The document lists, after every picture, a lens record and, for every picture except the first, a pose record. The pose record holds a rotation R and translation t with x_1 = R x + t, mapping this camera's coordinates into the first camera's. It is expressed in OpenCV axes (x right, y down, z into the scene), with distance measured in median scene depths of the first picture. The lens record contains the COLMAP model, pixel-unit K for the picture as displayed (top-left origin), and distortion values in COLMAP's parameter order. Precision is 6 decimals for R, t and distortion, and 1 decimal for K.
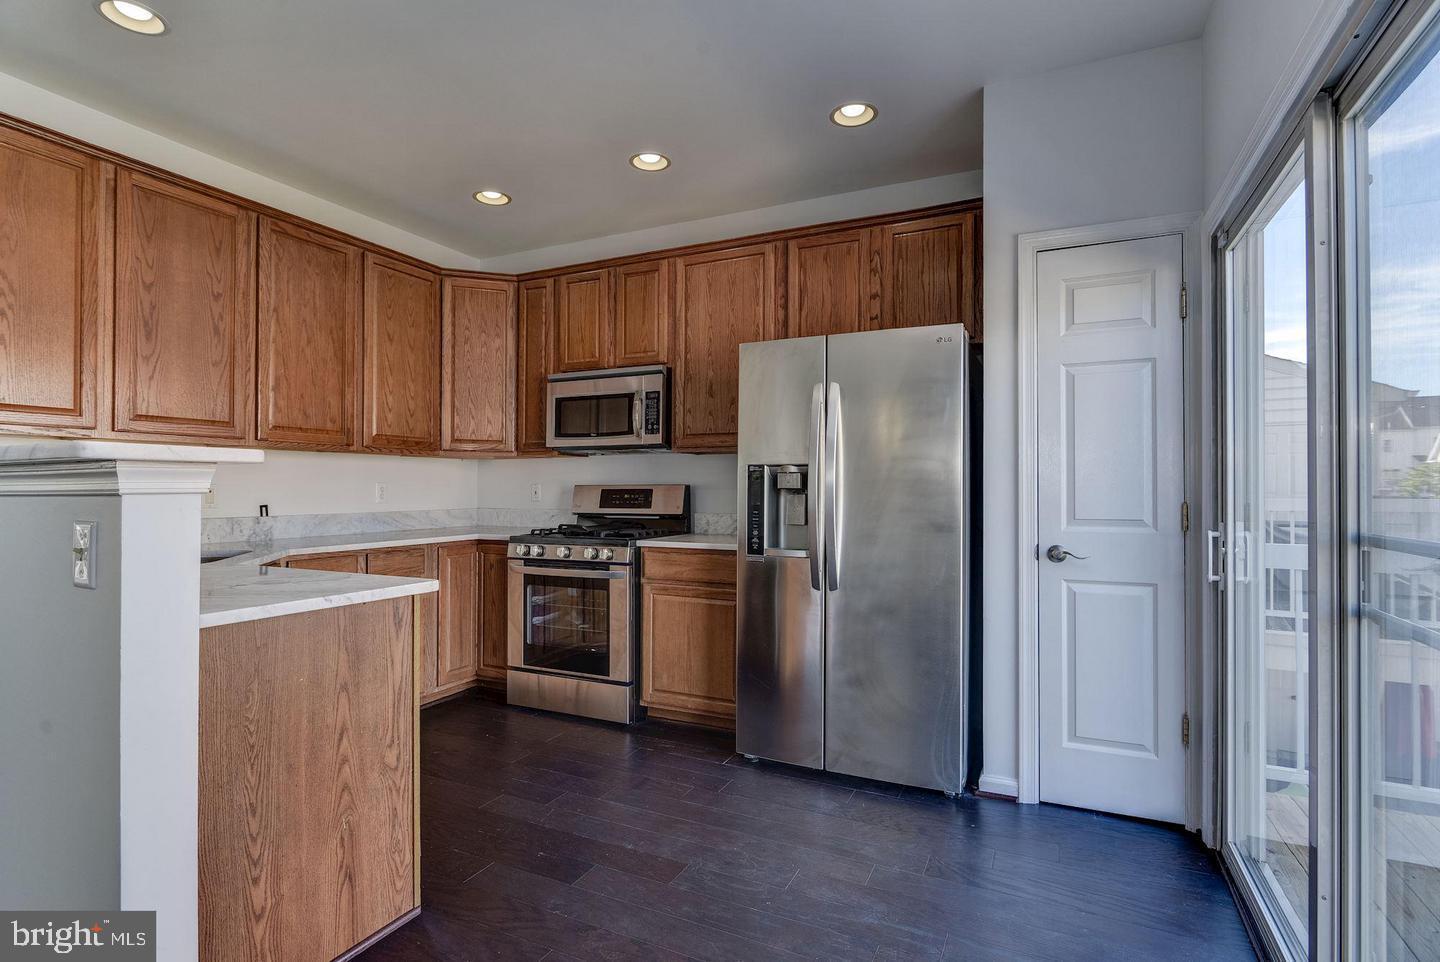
lens RADIAL K [[698.9, 0, 720.0], [0, 698.9, 481.0], [0, 0, 1]] dist [-0.005028, -0.000710]
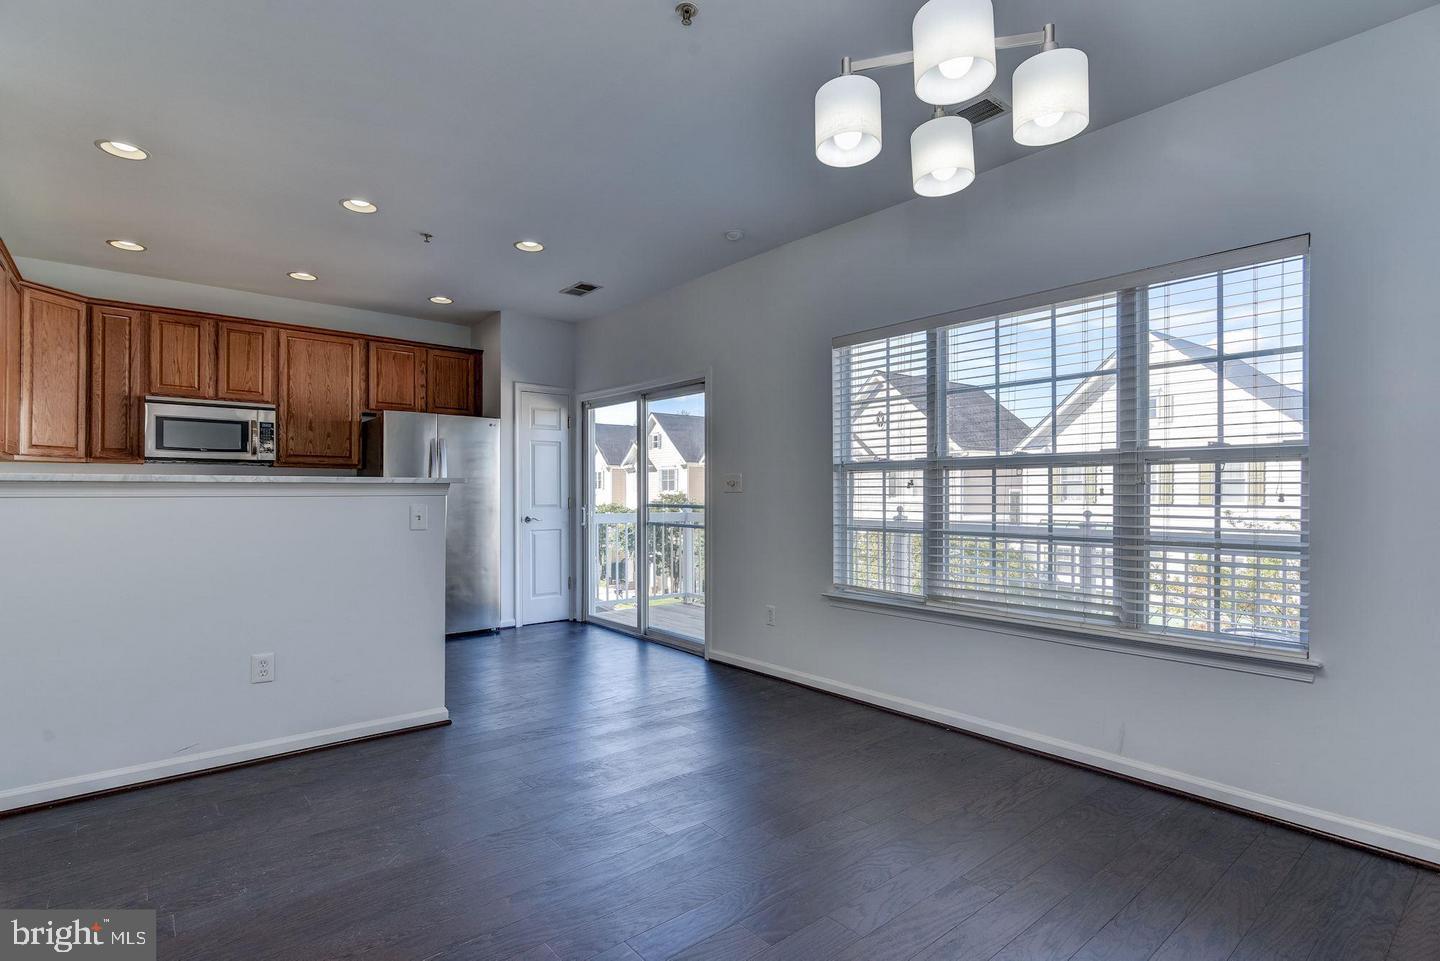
lens RADIAL K [[701.9, 0, 715.8], [0, 701.9, 490.1], [0, 0, 1]] dist [-0.010668, -0.000566]
pose [[0.417239, 0.004166, 0.908787, -1.012808], [-0.010699, 0.999943, 0.000329, -0.003253], [-0.908734, -0.009861, 0.417260, -0.412040]]
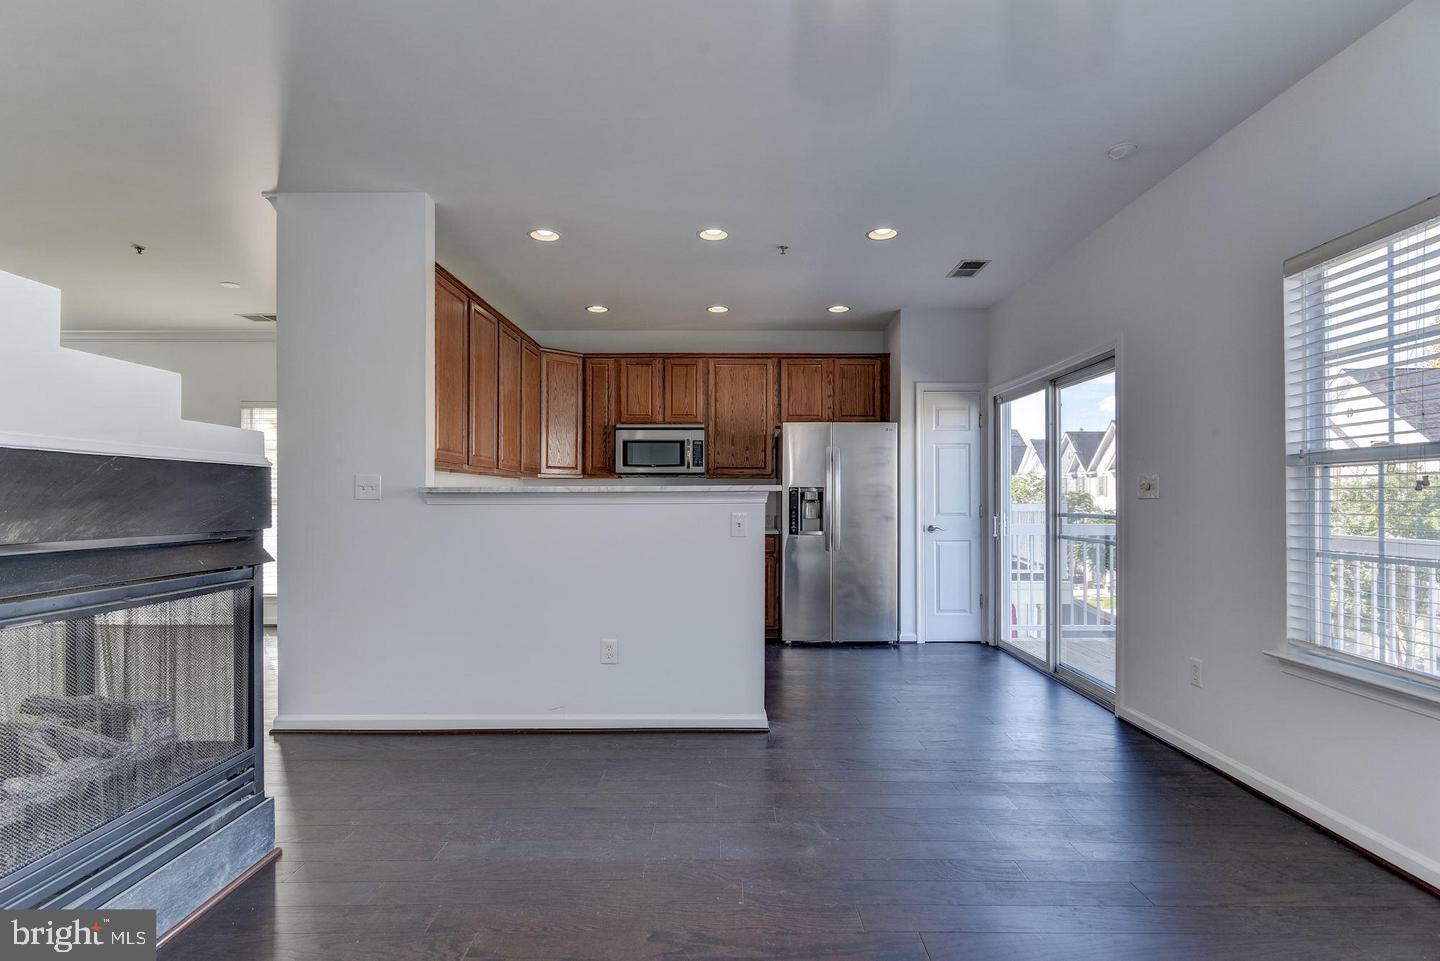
lens RADIAL K [[704.7, 0, 725.3], [0, 704.7, 499.3], [0, 0, 1]] dist [-0.003860, -0.000020]
pose [[0.904656, -0.001478, 0.426140, -0.754737], [-0.002278, 0.999963, 0.008304, -0.004979], [-0.426136, -0.008484, 0.904619, -0.526554]]
